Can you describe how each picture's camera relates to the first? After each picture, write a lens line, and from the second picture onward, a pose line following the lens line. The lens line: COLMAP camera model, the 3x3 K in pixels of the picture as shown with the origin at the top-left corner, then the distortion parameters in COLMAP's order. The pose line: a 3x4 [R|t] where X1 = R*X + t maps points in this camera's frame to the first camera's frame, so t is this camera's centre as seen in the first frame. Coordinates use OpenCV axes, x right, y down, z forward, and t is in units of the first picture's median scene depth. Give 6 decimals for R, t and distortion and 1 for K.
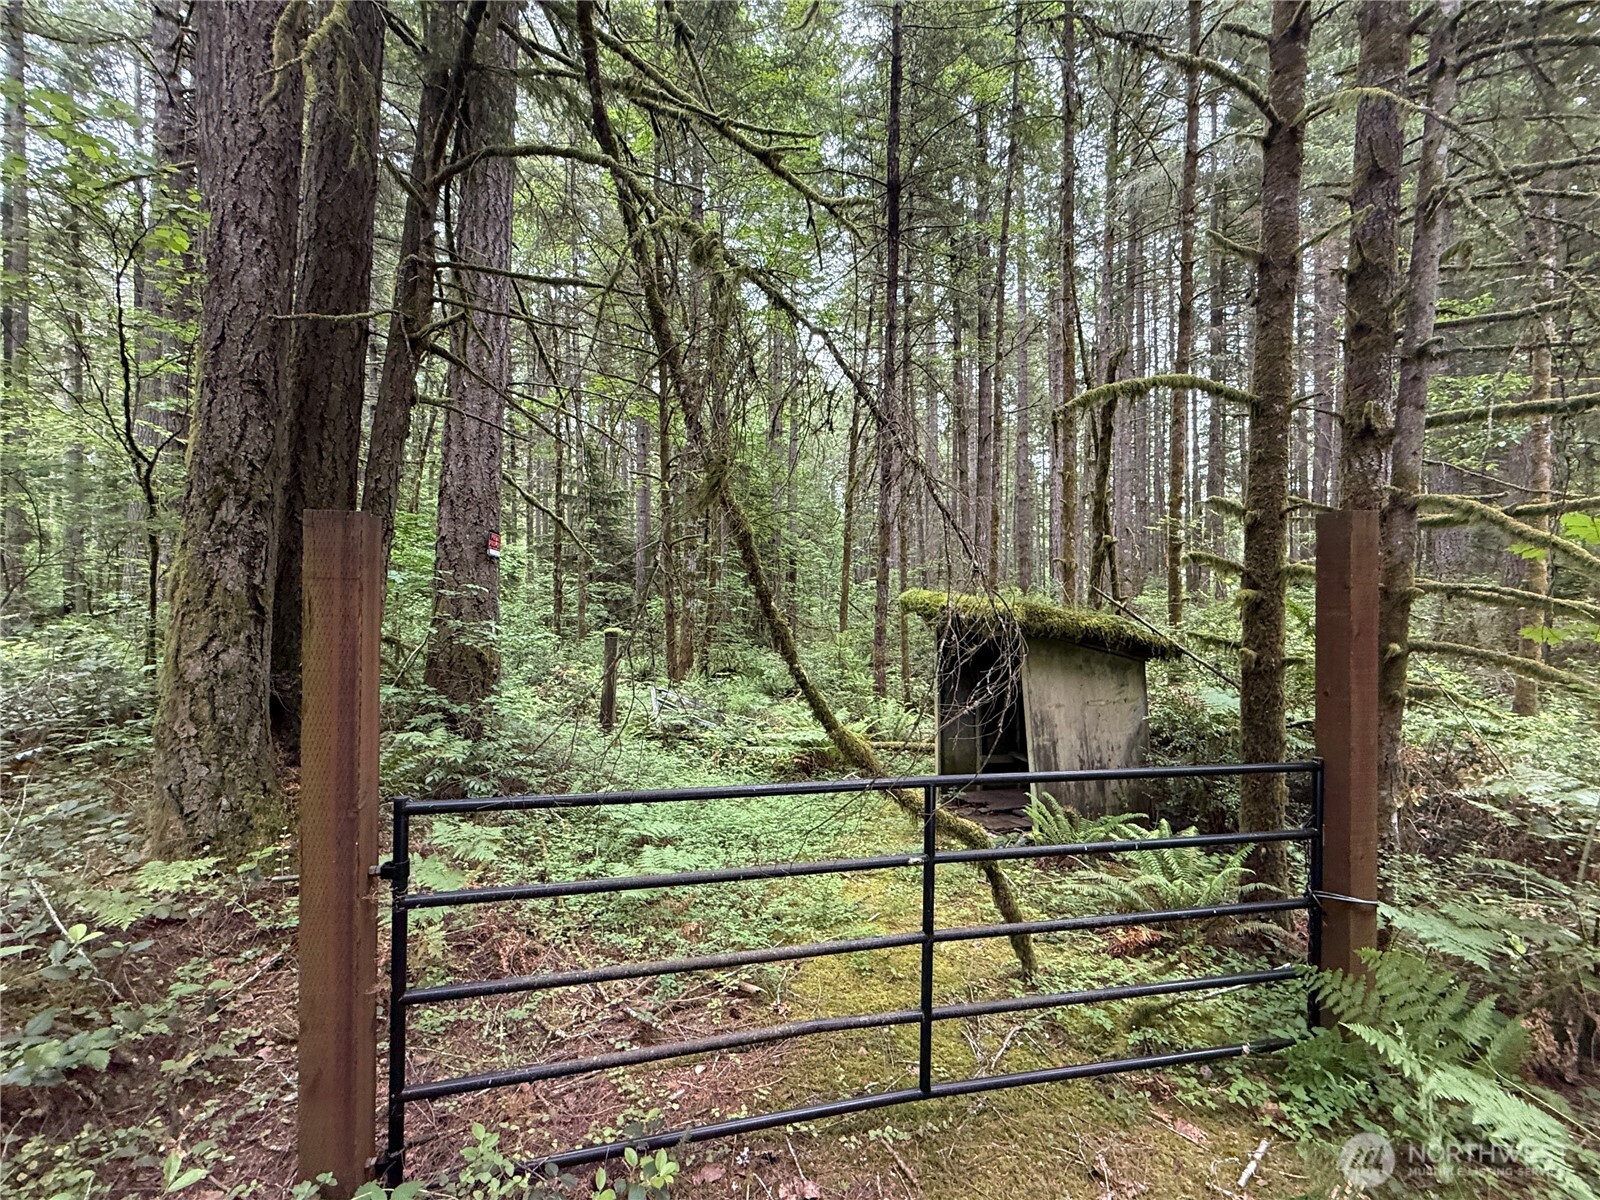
lens RADIAL K [[642.2, 0, 801.8], [0, 642.2, 602.8], [0, 0, 1]] dist [0.001142, -0.000820]
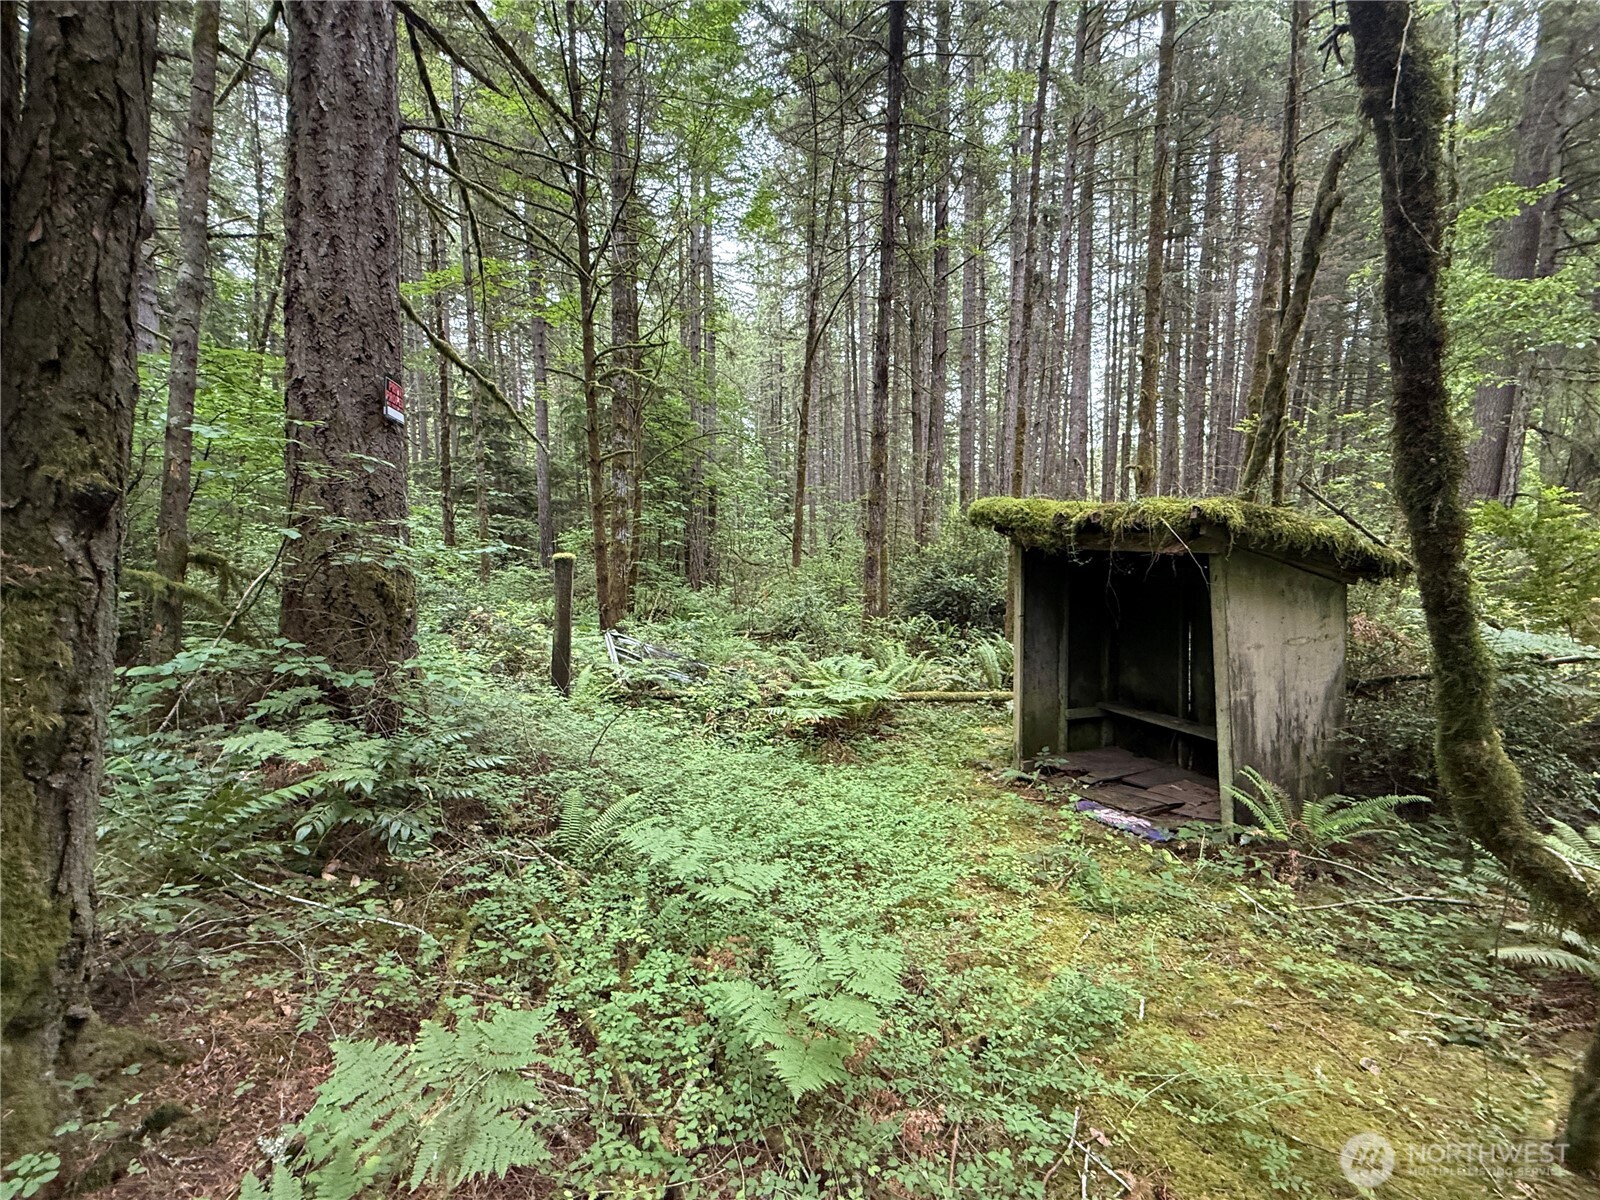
lens RADIAL K [[642.2, 0, 798.1], [0, 642.2, 600.0], [0, 0, 1]] dist [0.001142, -0.000820]
pose [[0.989156, -0.014953, 0.146106, -0.207564], [0.002114, 0.996150, 0.087641, 0.043070], [-0.146854, -0.086382, 0.985379, 0.358836]]
